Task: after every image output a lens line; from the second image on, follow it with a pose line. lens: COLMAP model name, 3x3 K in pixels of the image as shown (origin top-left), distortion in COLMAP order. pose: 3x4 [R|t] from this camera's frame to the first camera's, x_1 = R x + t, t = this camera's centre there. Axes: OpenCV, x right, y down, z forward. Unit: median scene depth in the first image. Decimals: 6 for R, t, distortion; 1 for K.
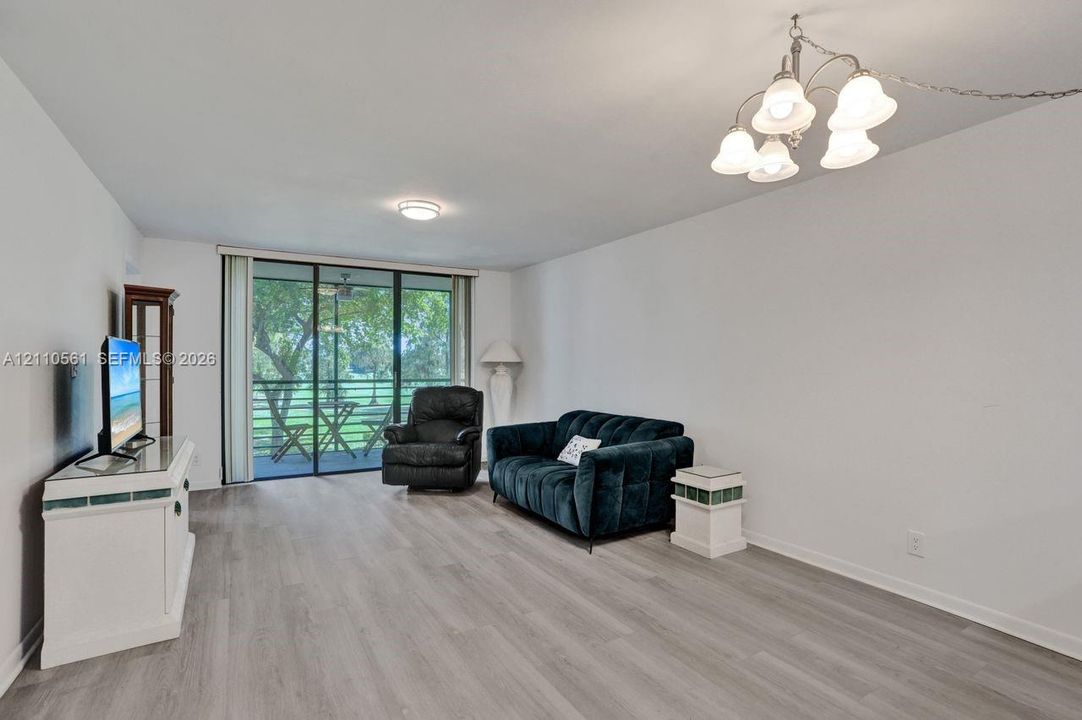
lens RADIAL K [[513.0, 0, 541.0], [0, 513.0, 360.0], [0, 0, 1]] dist [-0.058555, 0.022538]
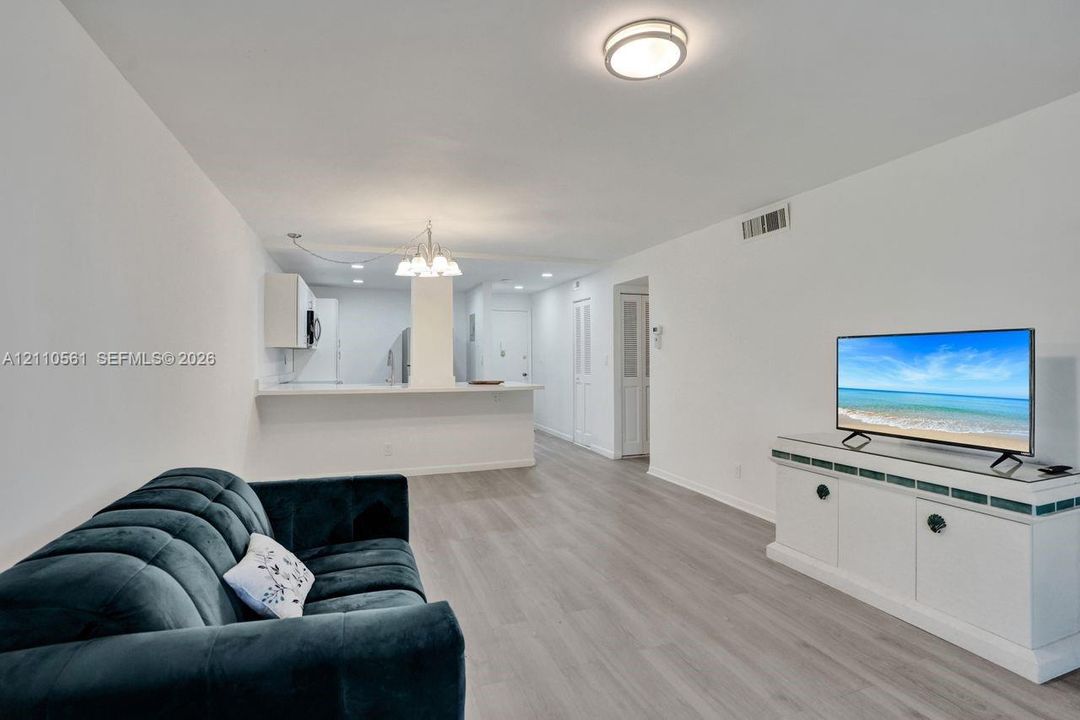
lens RADIAL K [[512.1, 0, 540.0], [0, 512.1, 360.0], [0, 0, 1]] dist [-0.058555, 0.022538]
pose [[-0.980569, 0.006131, 0.196079, -0.168252], [0.005387, 0.999976, -0.004327, 0.005949], [-0.196100, -0.003187, -0.980579, 1.078995]]
